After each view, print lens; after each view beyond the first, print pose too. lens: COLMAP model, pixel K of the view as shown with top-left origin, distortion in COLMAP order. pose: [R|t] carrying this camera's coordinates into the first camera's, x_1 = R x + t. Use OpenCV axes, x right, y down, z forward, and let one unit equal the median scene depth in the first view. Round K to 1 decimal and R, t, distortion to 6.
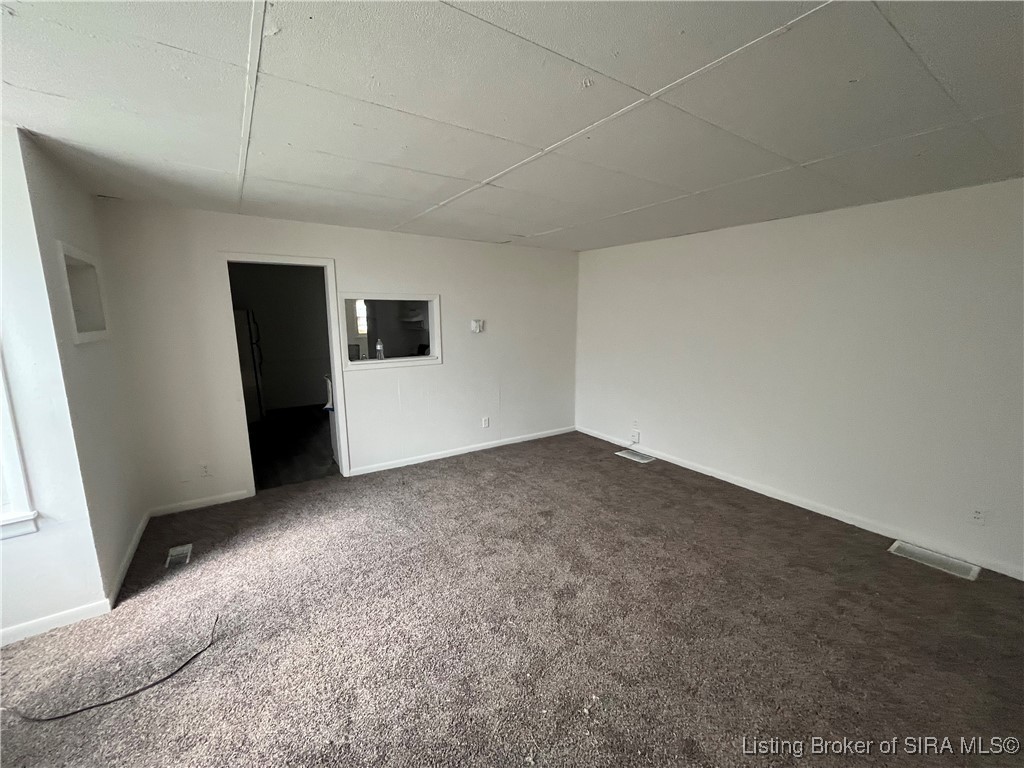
lens RADIAL K [[415.2, 0, 512.0], [0, 415.2, 384.0], [0, 0, 1]] dist [0.000443, 0.000082]
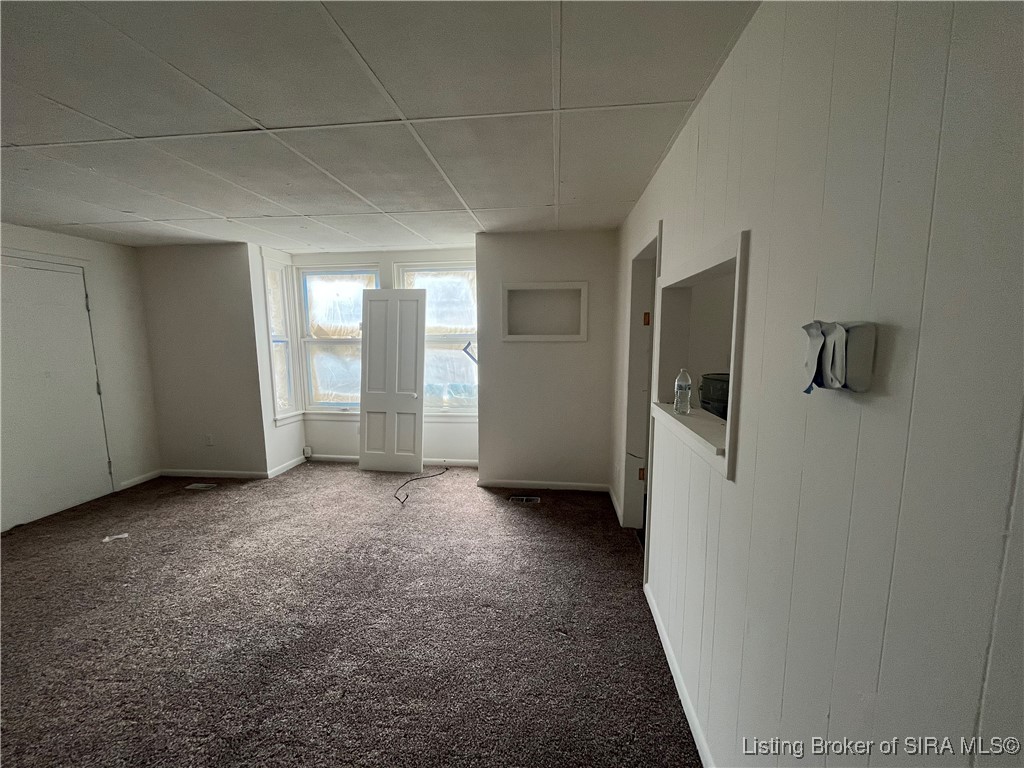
lens RADIAL K [[415.2, 0, 512.0], [0, 415.2, 384.0], [0, 0, 1]] dist [0.000443, 0.000082]
pose [[-0.647455, 0.093229, -0.756379, 0.183829], [-0.126840, 0.965464, 0.227574, -0.212525], [0.751474, 0.243284, -0.613270, 1.385669]]
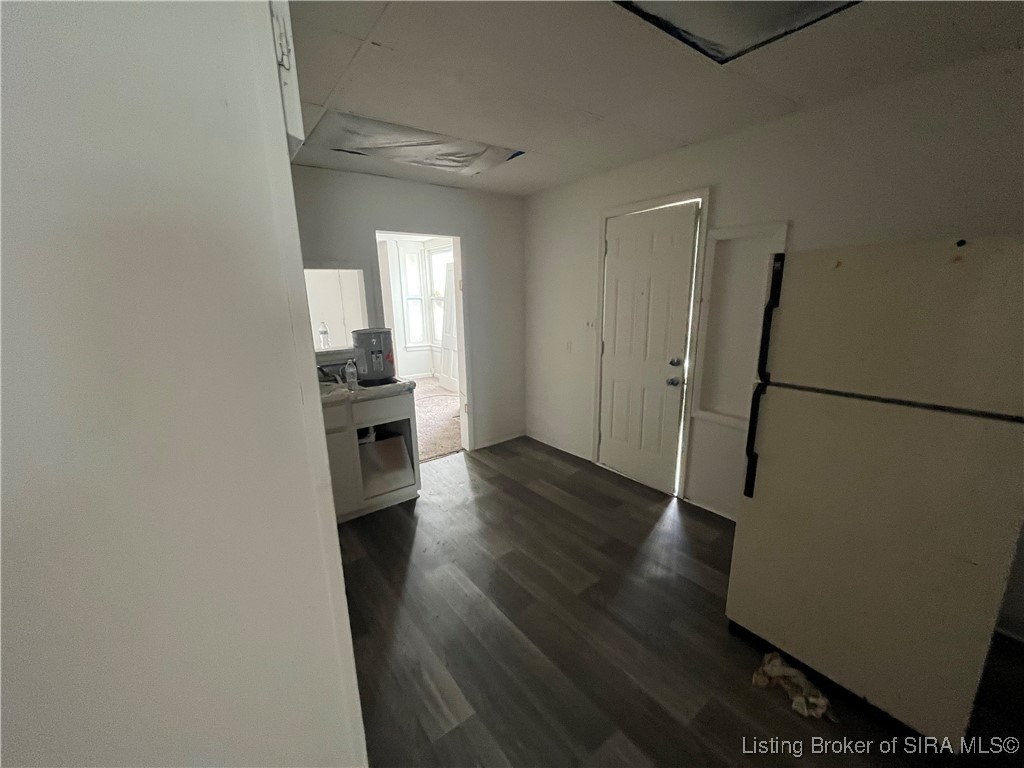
lens RADIAL K [[410.5, 0, 507.1], [0, 410.5, 387.2], [0, 0, 1]] dist [-0.004158, -0.000010]
pose [[-0.999113, 0.028510, -0.031001, -0.764941], [0.014237, 0.921348, 0.388478, -0.345637], [0.039639, 0.387692, -0.920936, 2.133689]]
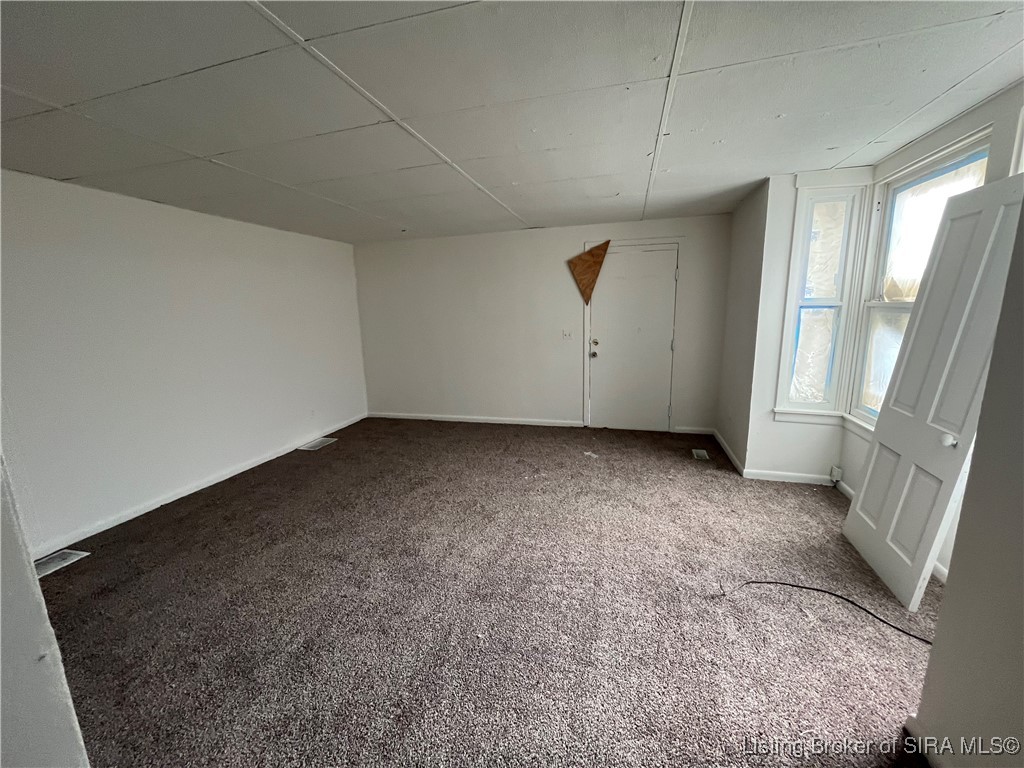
lens RADIAL K [[410.5, 0, 507.1], [0, 410.5, 387.2], [0, 0, 1]] dist [-0.004158, -0.000010]
pose [[-0.638561, -0.132077, 0.758153, -0.636610], [0.153685, 0.943432, 0.293797, -0.153775], [-0.754070, 0.304124, -0.582141, 1.091011]]
